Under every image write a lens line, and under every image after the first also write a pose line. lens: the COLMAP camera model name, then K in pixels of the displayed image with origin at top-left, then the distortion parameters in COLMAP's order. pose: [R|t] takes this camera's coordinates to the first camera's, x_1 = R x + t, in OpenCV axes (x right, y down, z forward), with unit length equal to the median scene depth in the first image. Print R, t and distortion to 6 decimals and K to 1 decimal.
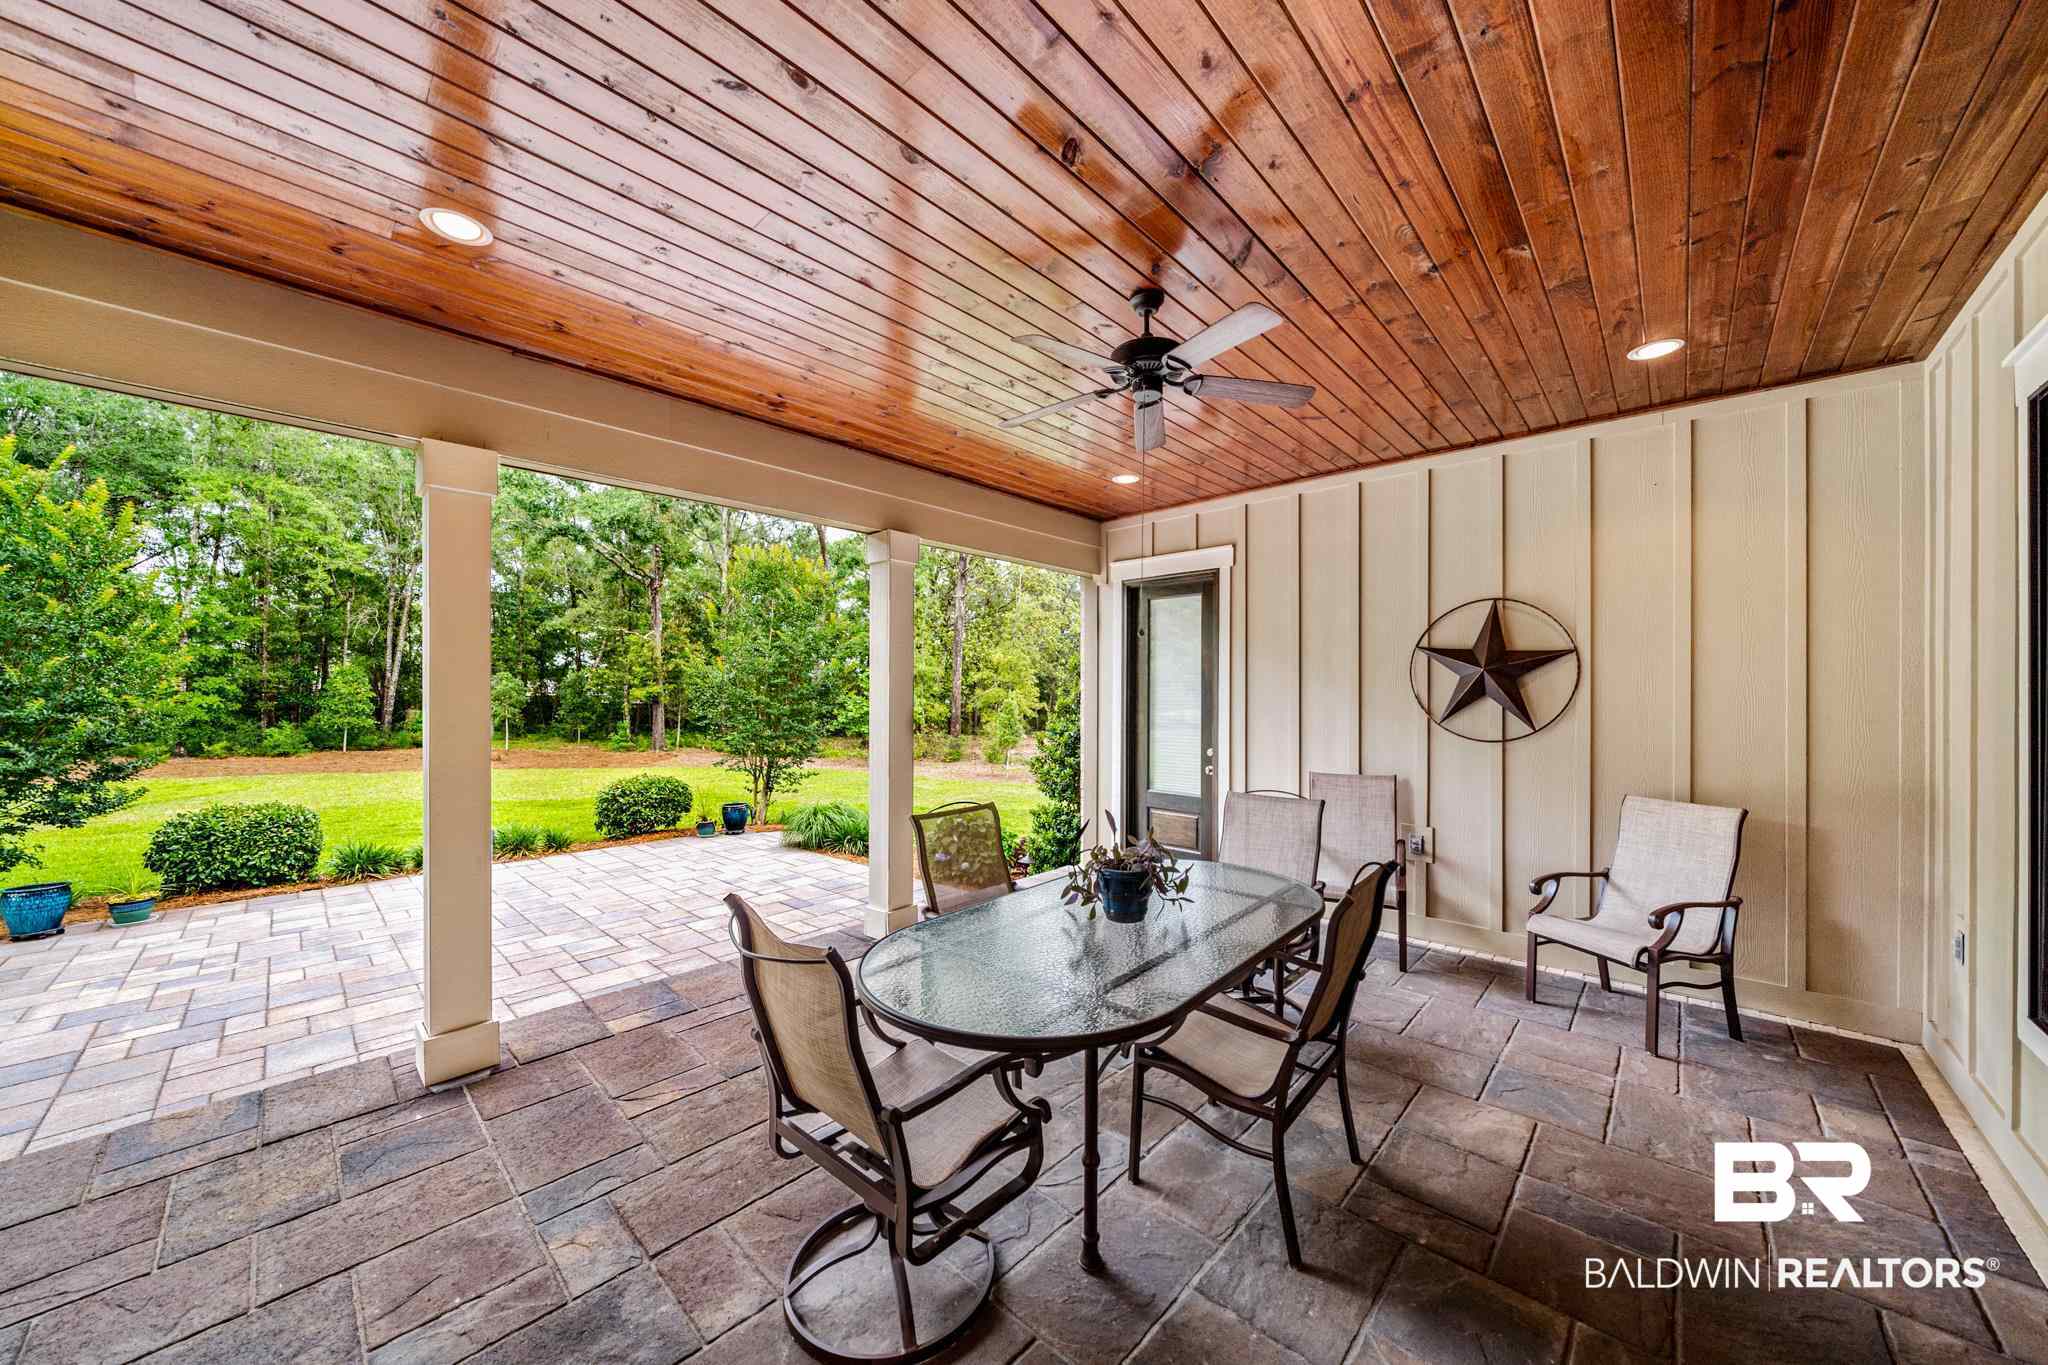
lens RADIAL K [[710.5, 0, 1029.1], [0, 710.5, 698.9], [0, 0, 1]] dist [-0.006468, 0.000248]
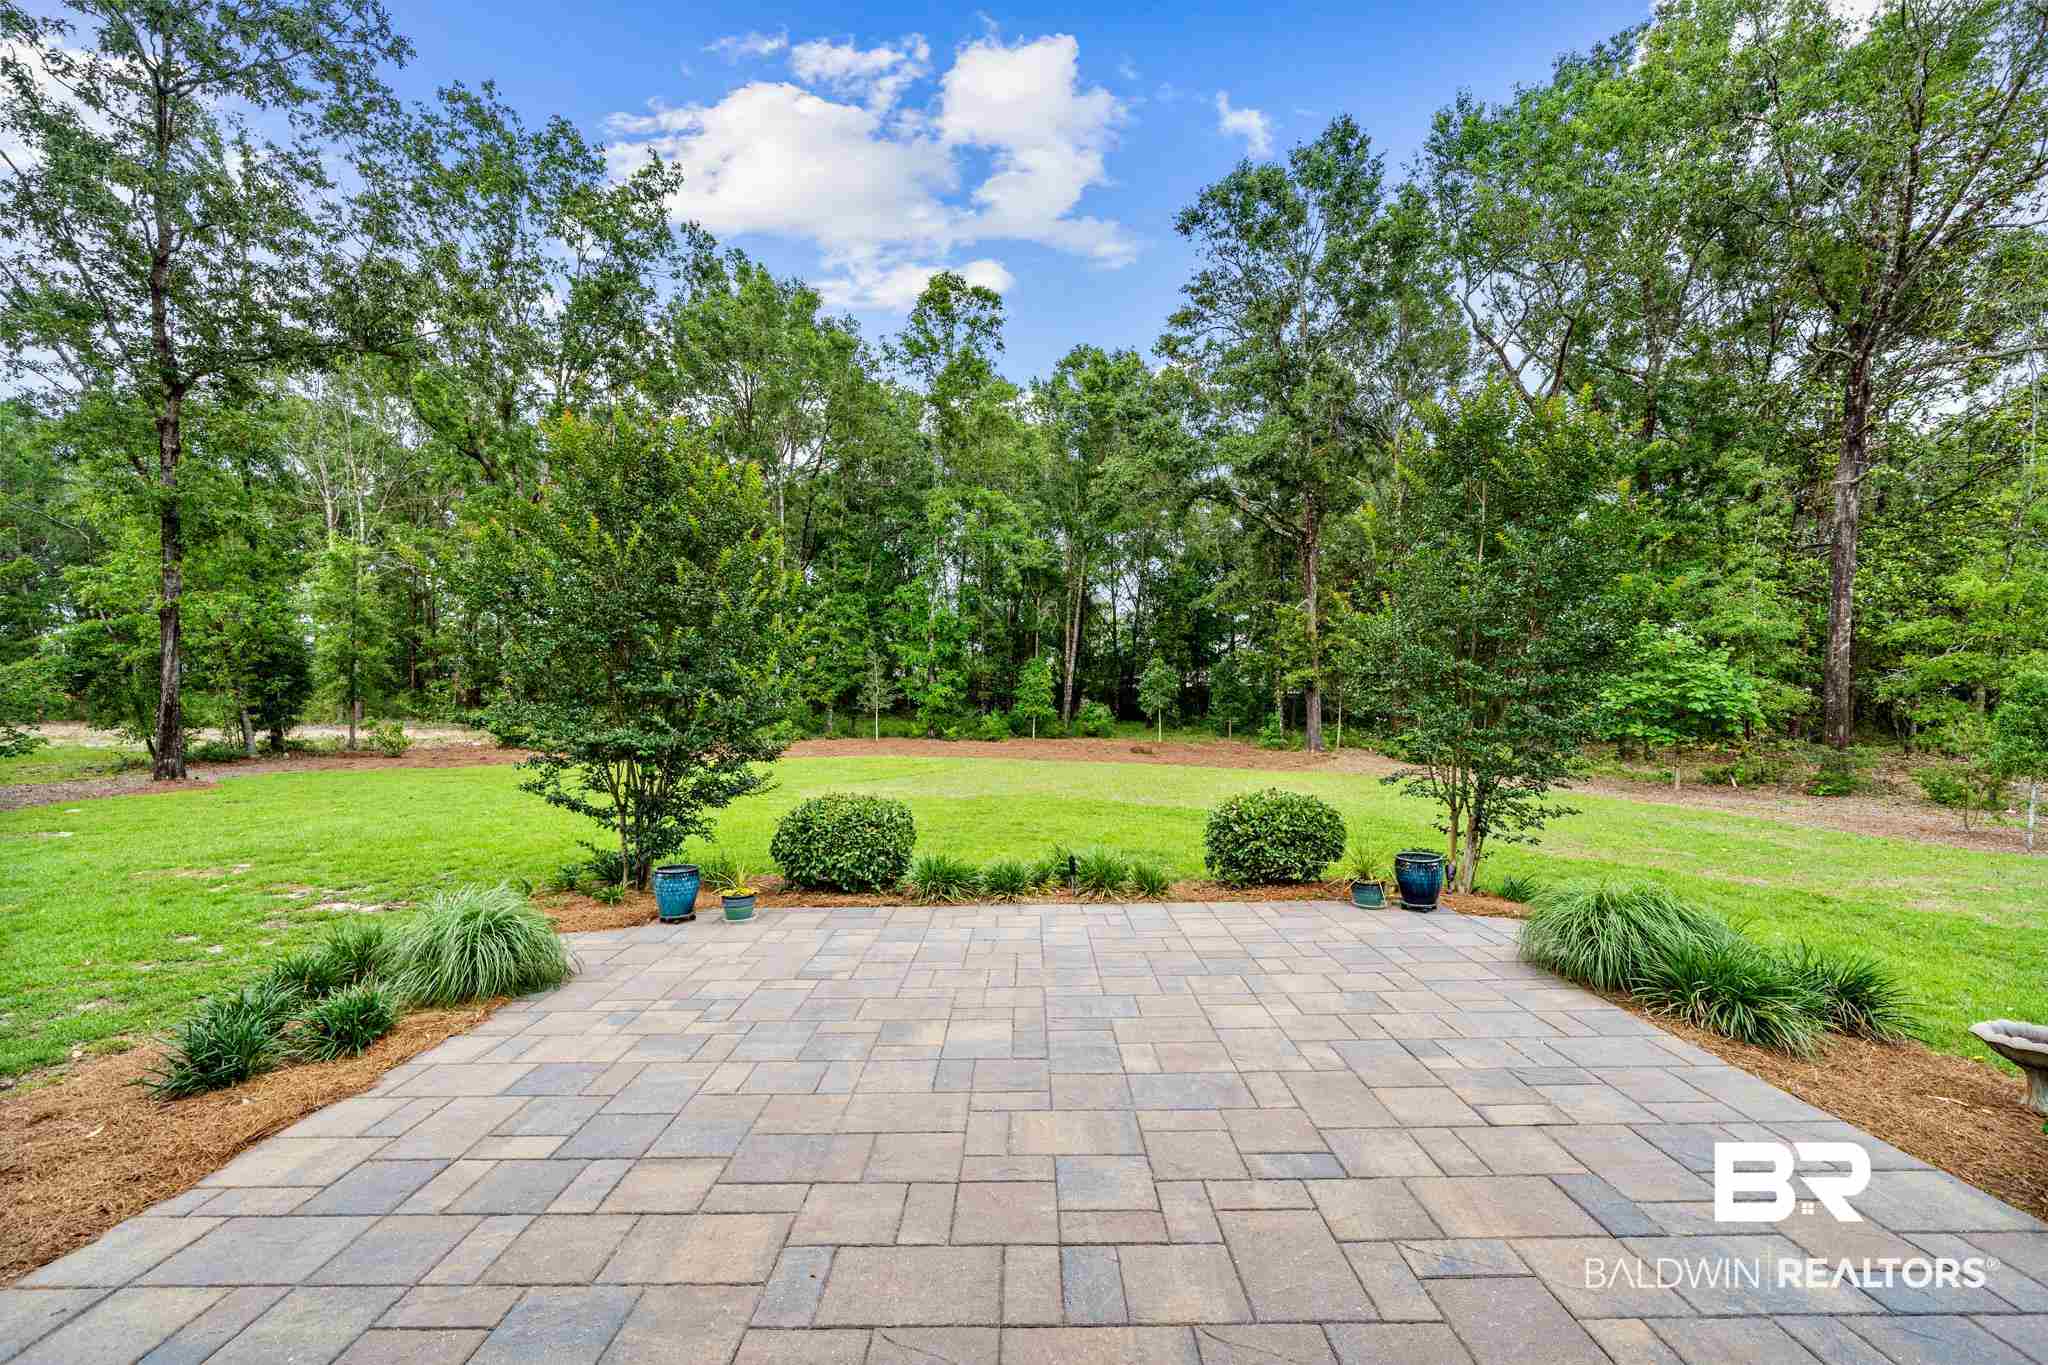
lens RADIAL K [[830.8, 0, 1024.9], [0, 830.8, 689.0], [0, 0, 1]] dist [-0.006244, 0.000030]
pose [[0.676382, -0.010833, -0.736471, -0.126143], [0.008763, 0.999939, -0.006659, 0.016949], [0.736499, -0.001950, 0.676436, 0.294554]]
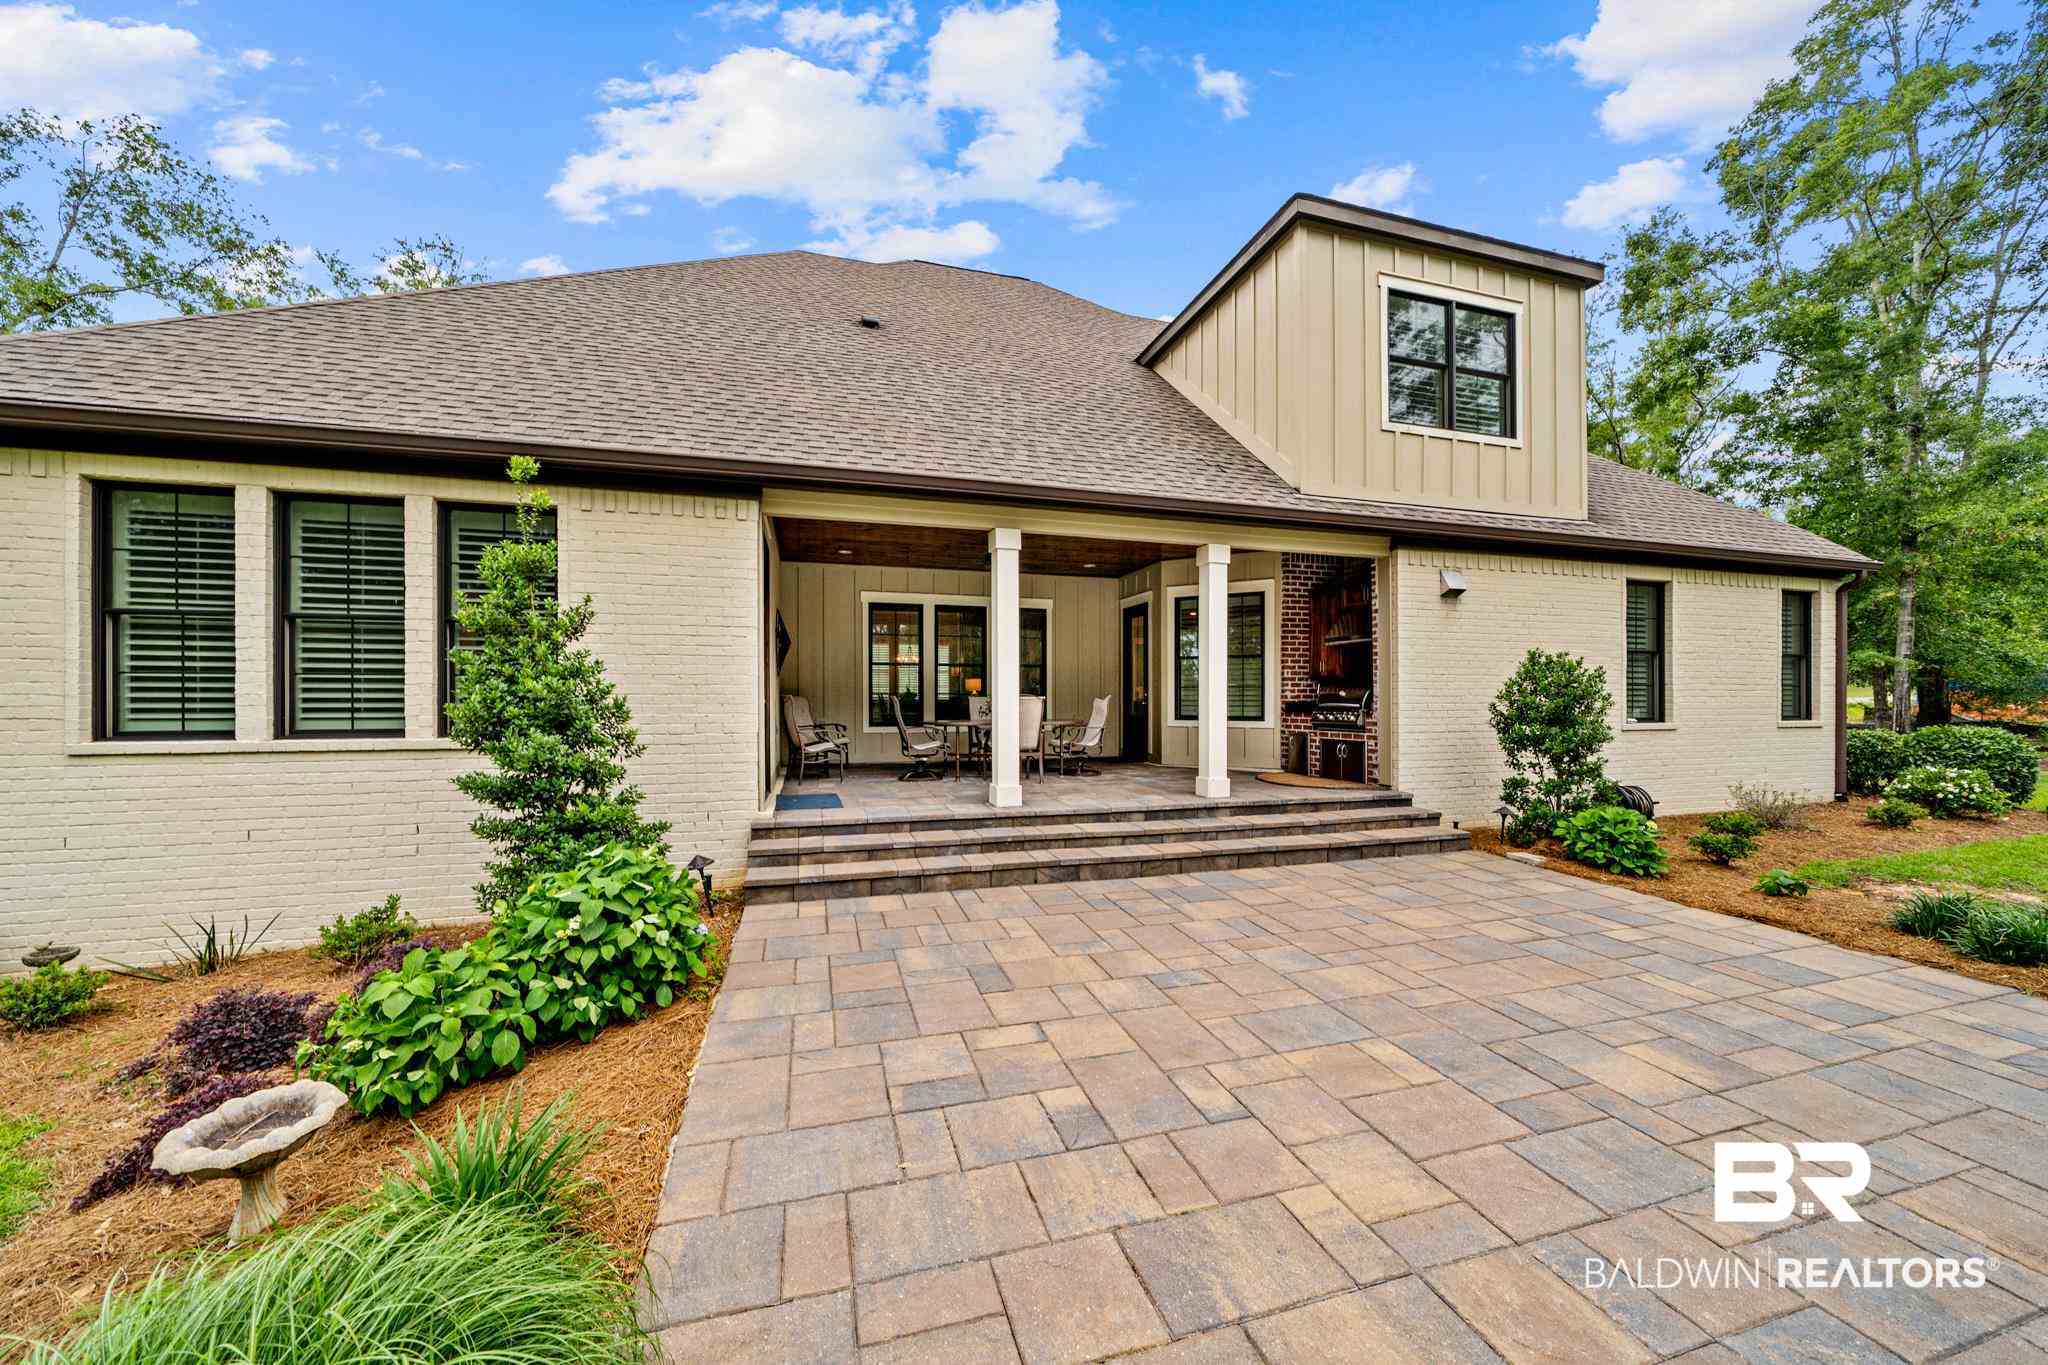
lens RADIAL K [[710.5, 0, 1011.9], [0, 710.5, 691.0], [0, 0, 1]] dist [-0.006468, 0.000248]
pose [[-0.855048, 0.002174, 0.518545, -0.366572], [0.002720, 0.999996, 0.000291, 0.038415], [-0.518542, 0.001659, -0.855051, 0.852880]]
